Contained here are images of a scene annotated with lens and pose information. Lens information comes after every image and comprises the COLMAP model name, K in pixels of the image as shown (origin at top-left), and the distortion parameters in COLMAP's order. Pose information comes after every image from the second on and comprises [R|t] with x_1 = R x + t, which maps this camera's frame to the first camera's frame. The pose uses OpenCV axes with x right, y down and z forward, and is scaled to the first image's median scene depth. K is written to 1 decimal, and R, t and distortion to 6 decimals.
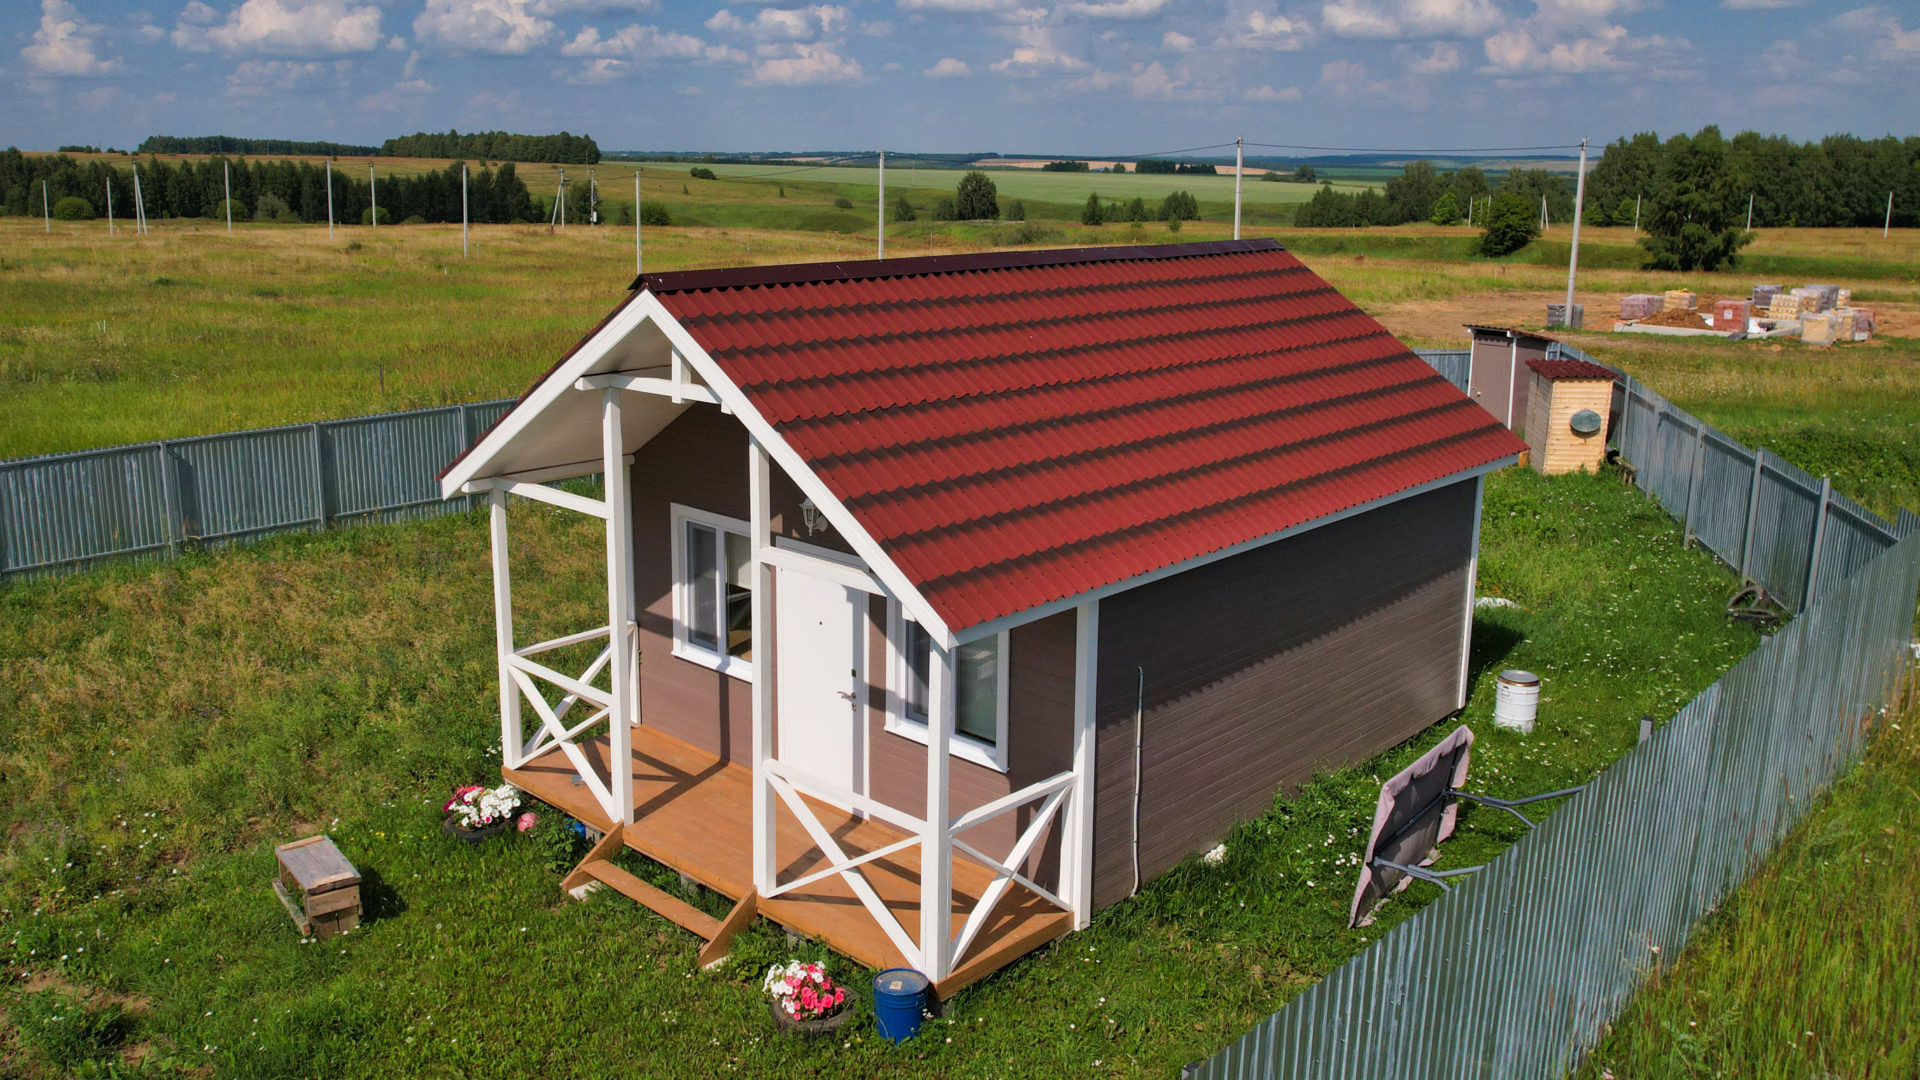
lens RADIAL K [[1555.5, 0, 864.2], [0, 1555.5, 458.0], [0, 0, 1]] dist [-0.078863, -0.007094]
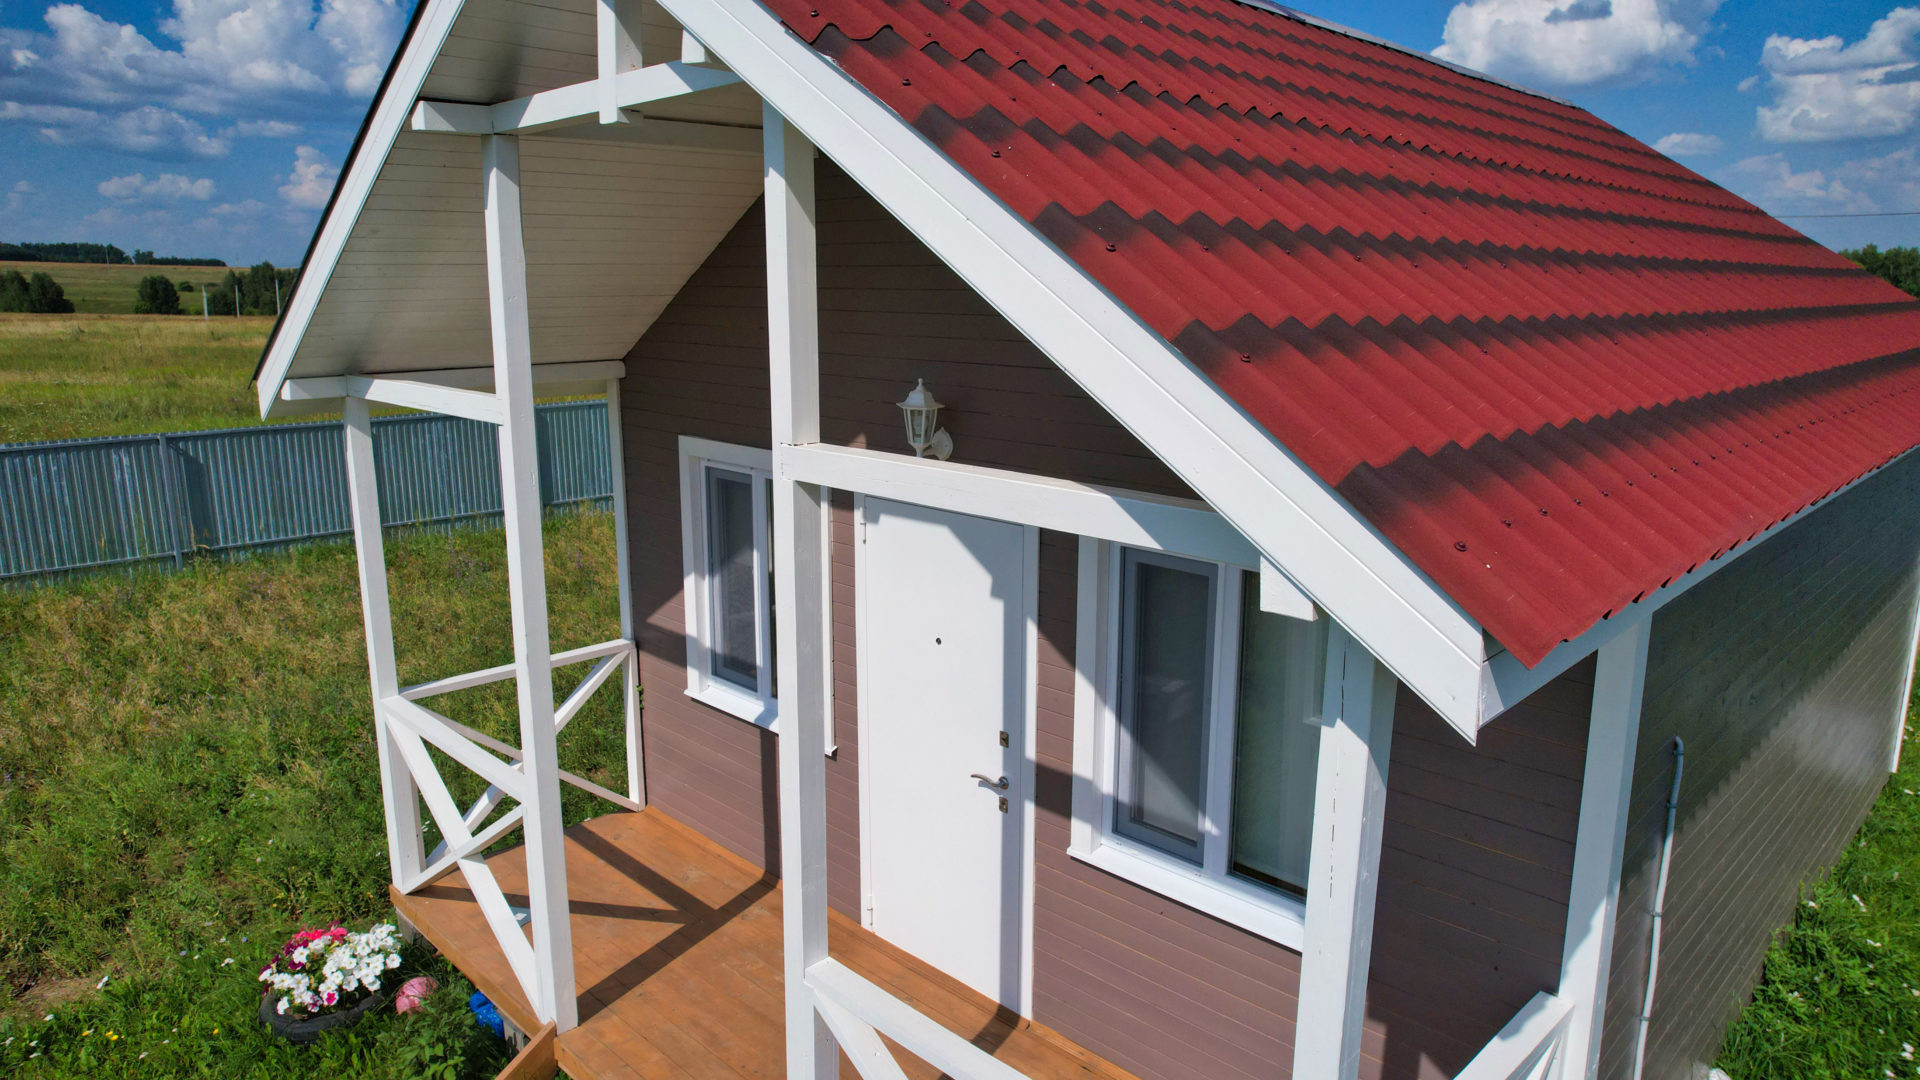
lens RADIAL K [[1237.6, 0, 960.0], [0, 1237.6, 540.0], [0, 0, 1]] dist [-0.063725, 0.003764]
pose [[0.999999, 0.000548, 0.001353, -0.020229], [-0.000573, 0.999829, 0.018483, 0.061565], [-0.001342, -0.018484, 0.999828, 0.557356]]
